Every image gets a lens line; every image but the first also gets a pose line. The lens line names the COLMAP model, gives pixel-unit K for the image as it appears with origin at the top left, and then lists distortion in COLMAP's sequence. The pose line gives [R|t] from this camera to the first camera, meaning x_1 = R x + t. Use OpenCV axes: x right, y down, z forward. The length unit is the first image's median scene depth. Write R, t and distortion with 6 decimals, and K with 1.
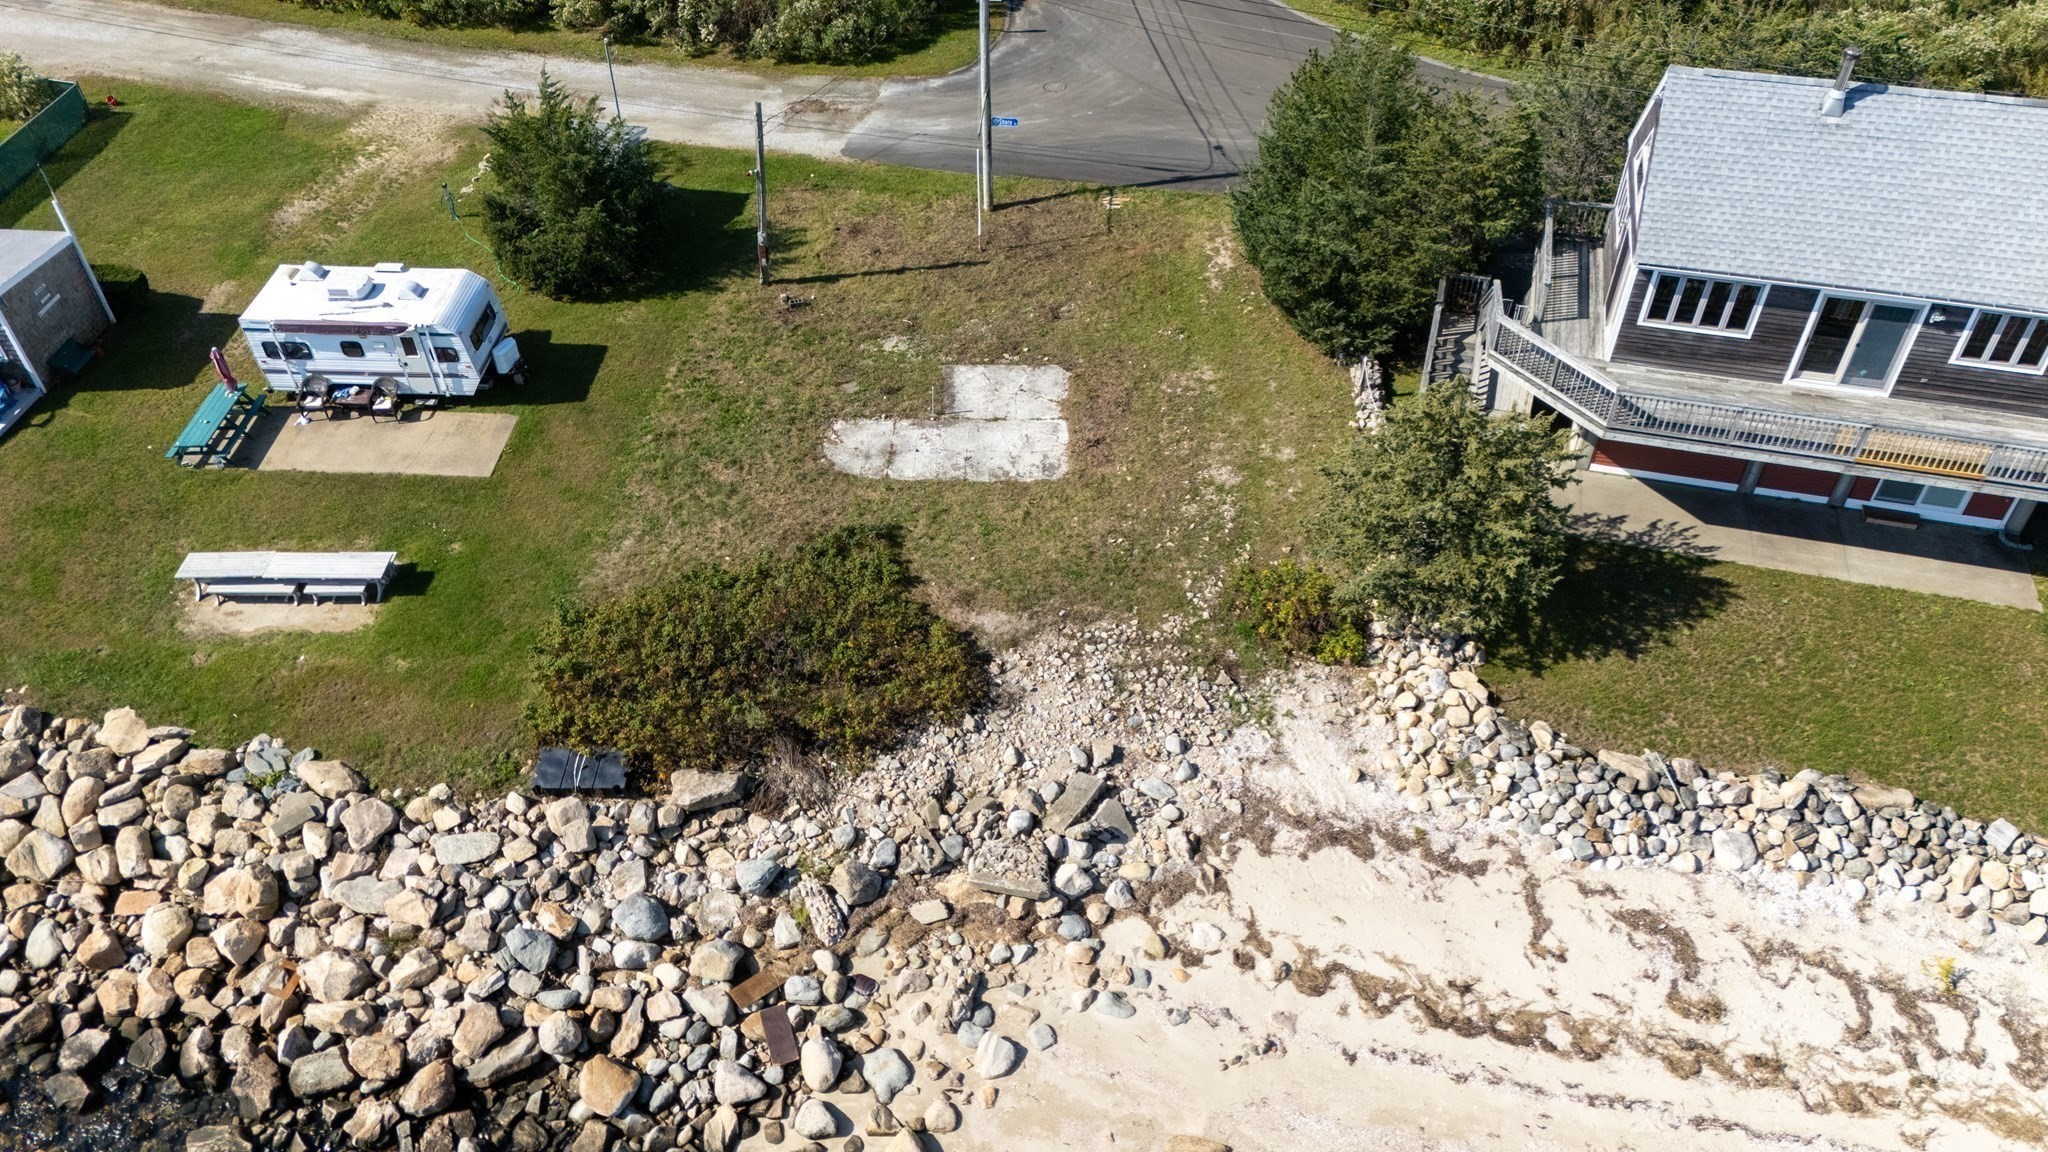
lens RADIAL K [[1507.0, 0, 1028.2], [0, 1507.0, 574.1], [0, 0, 1]] dist [0.063233, -0.050234]
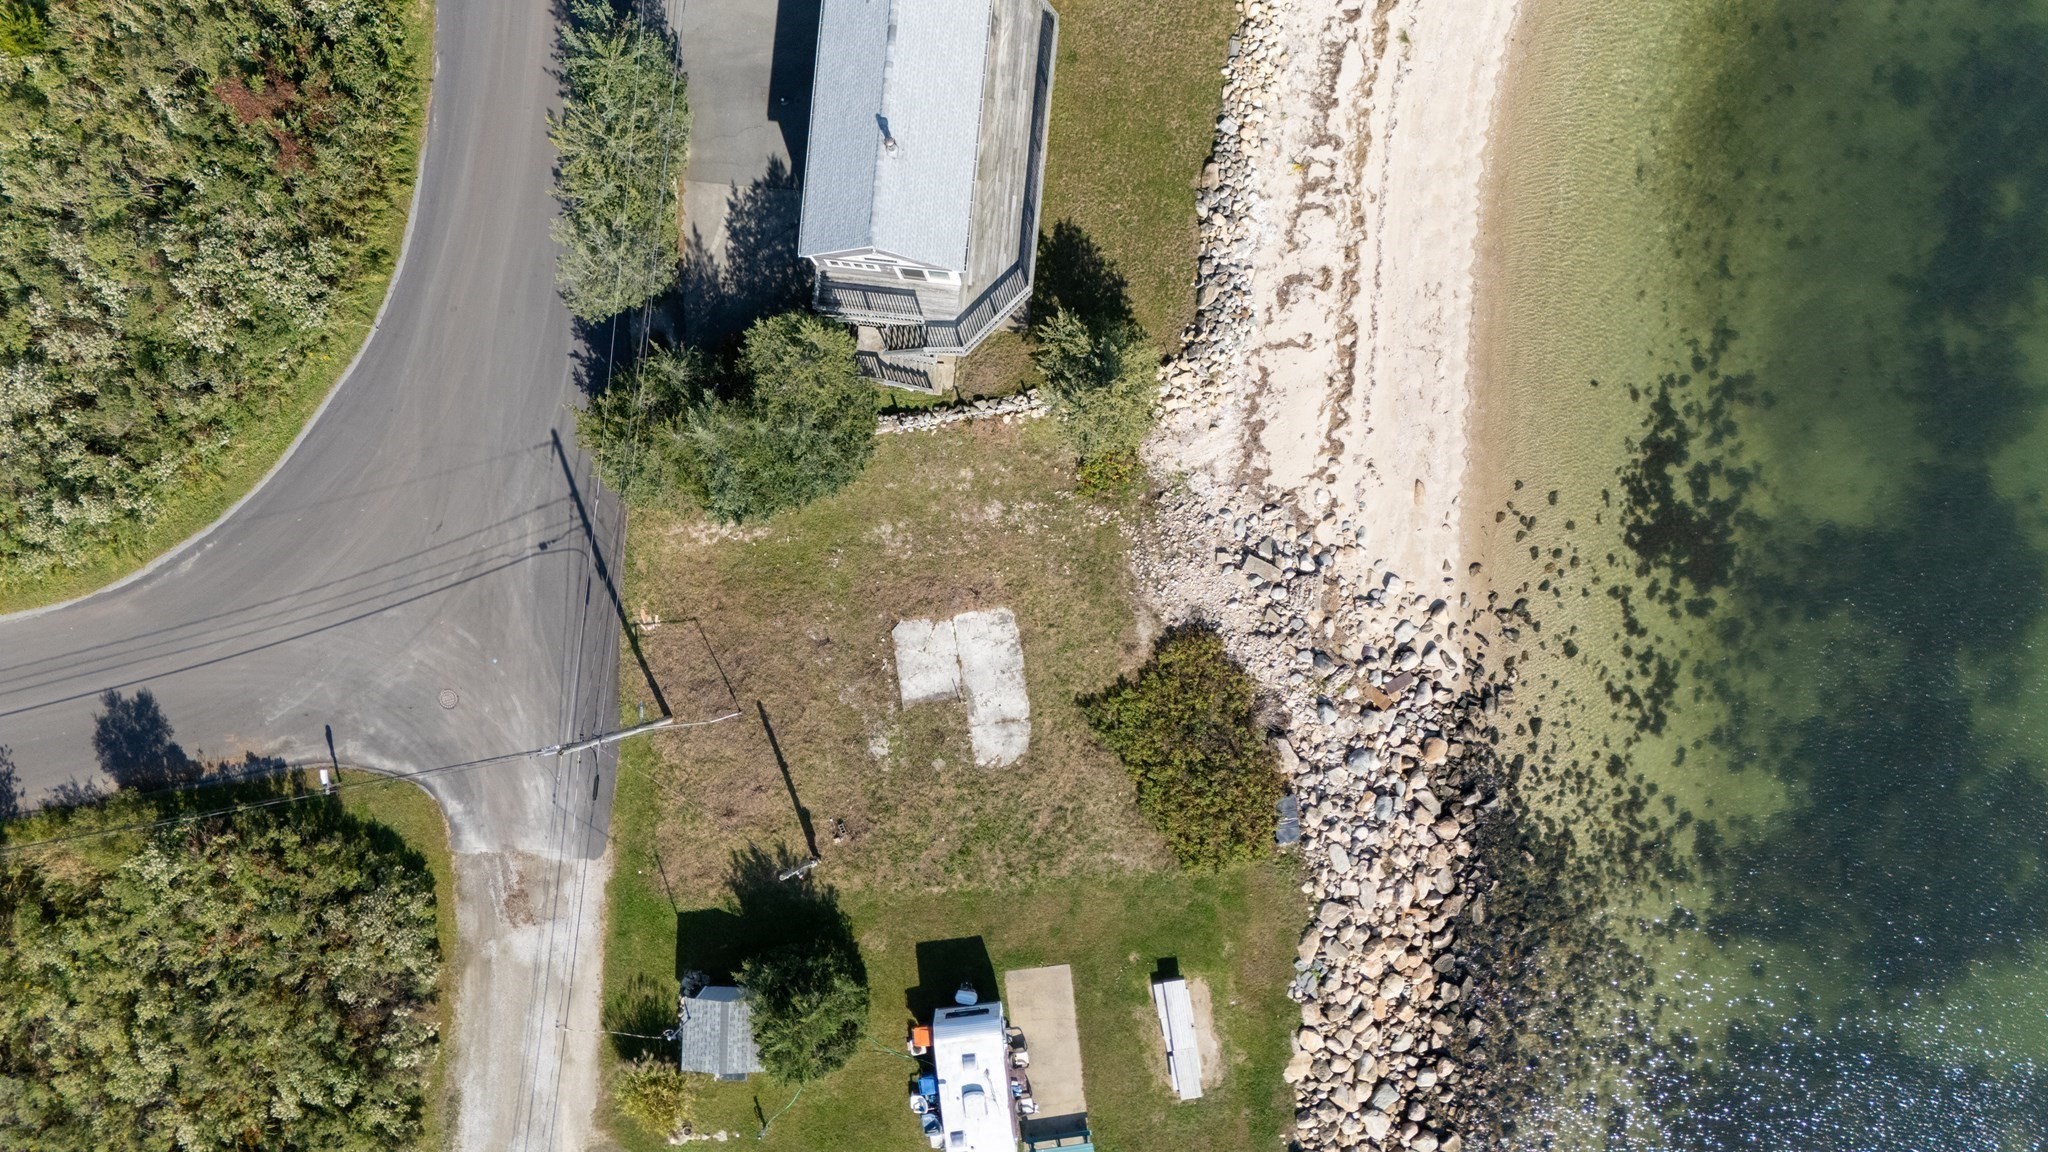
lens RADIAL K [[1445.8, 0, 1024.0], [0, 1445.8, 576.0], [0, 0, 1]] dist [0.103024, -0.205493]
pose [[-0.159212, -0.987081, 0.017937, 0.036361], [0.691760, -0.098579, 0.715368, -1.448438], [-0.704358, 0.126303, 0.698518, -0.112664]]
